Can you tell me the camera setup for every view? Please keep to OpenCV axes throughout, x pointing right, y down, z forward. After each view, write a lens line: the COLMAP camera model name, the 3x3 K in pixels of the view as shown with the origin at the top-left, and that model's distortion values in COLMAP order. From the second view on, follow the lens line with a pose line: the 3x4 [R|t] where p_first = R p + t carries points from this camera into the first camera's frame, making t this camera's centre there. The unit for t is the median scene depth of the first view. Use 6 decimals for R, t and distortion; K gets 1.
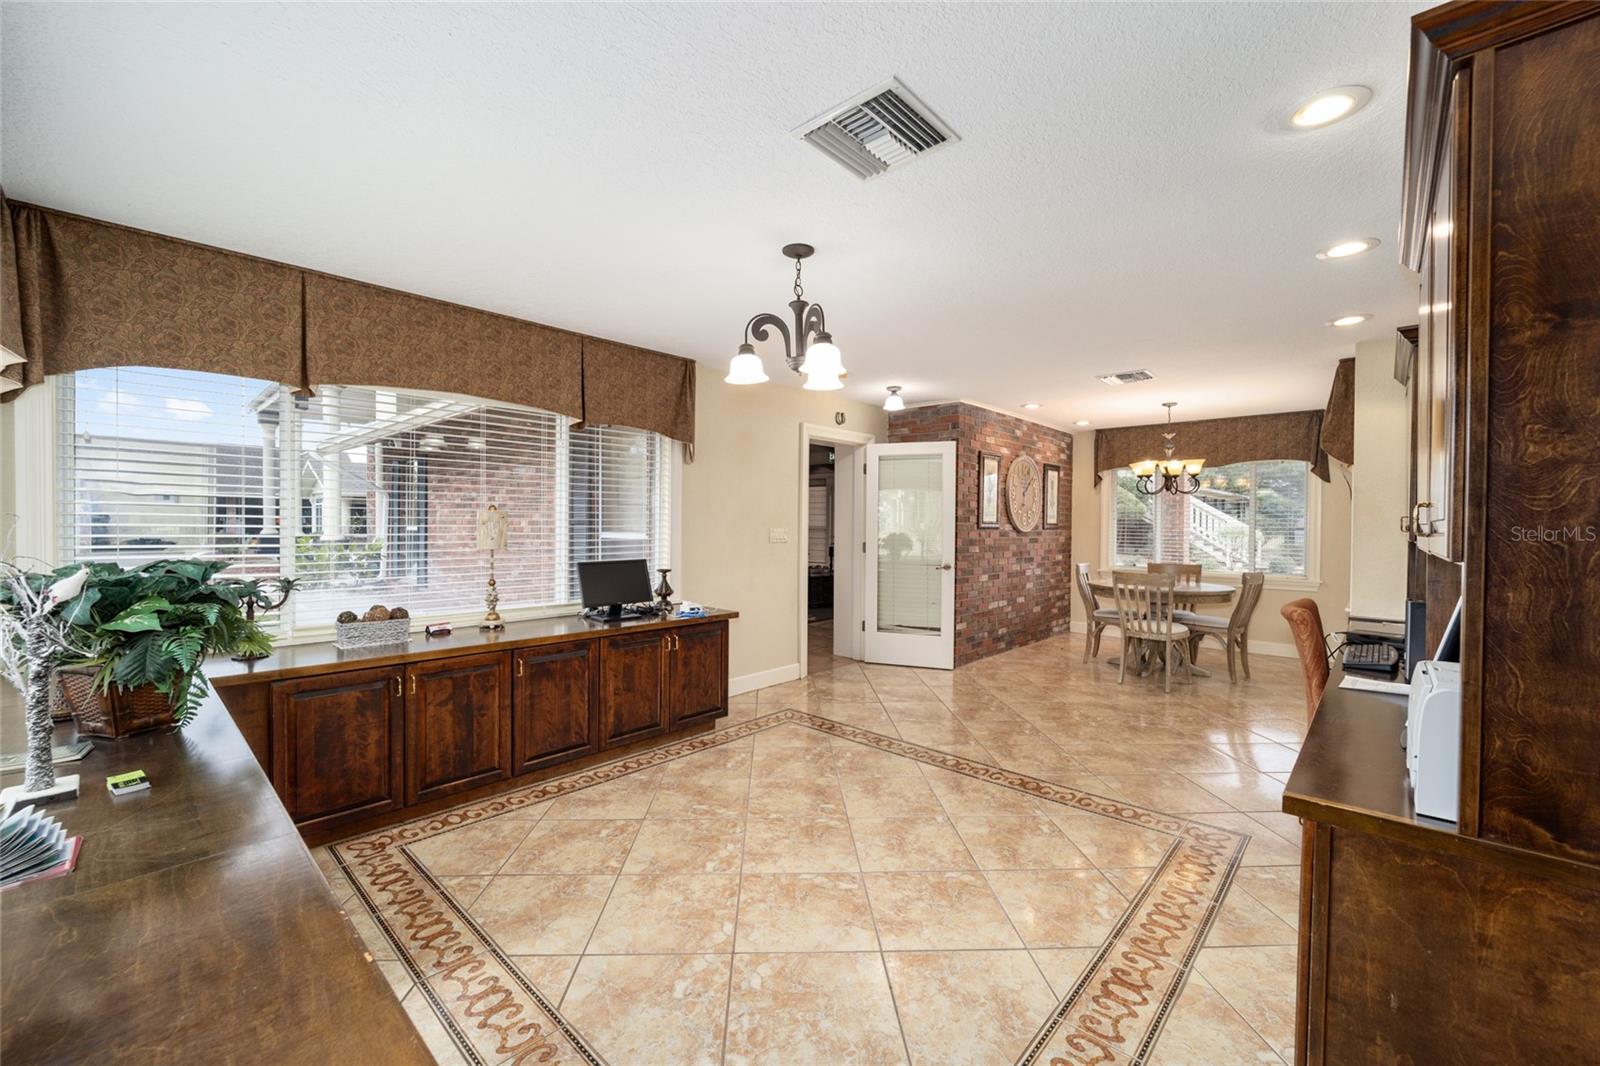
lens RADIAL K [[648.2, 0, 793.6], [0, 648.2, 531.2], [0, 0, 1]] dist [-0.002113, -0.002907]
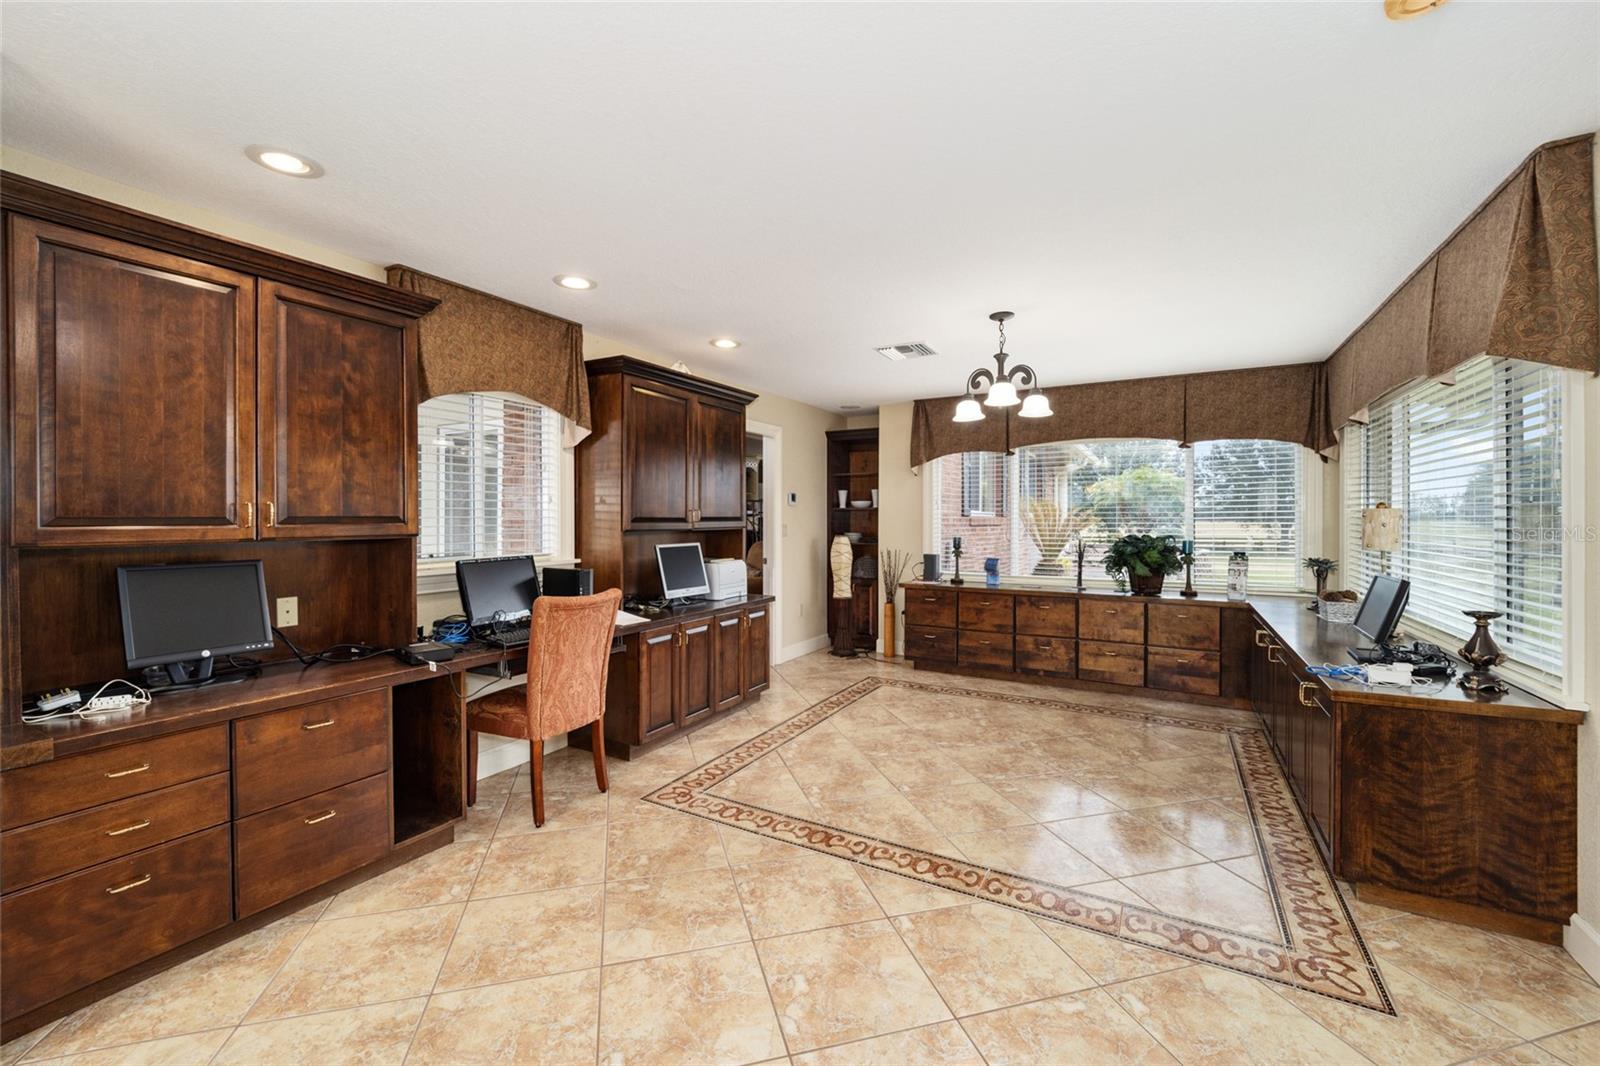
lens RADIAL K [[648.2, 0, 801.3], [0, 648.2, 524.5], [0, 0, 1]] dist [-0.002113, -0.002907]
pose [[-0.972045, -0.004479, -0.234754, 0.608014], [-0.009451, 0.999754, 0.020061, -0.021253], [0.234606, 0.021719, -0.971848, 1.862878]]
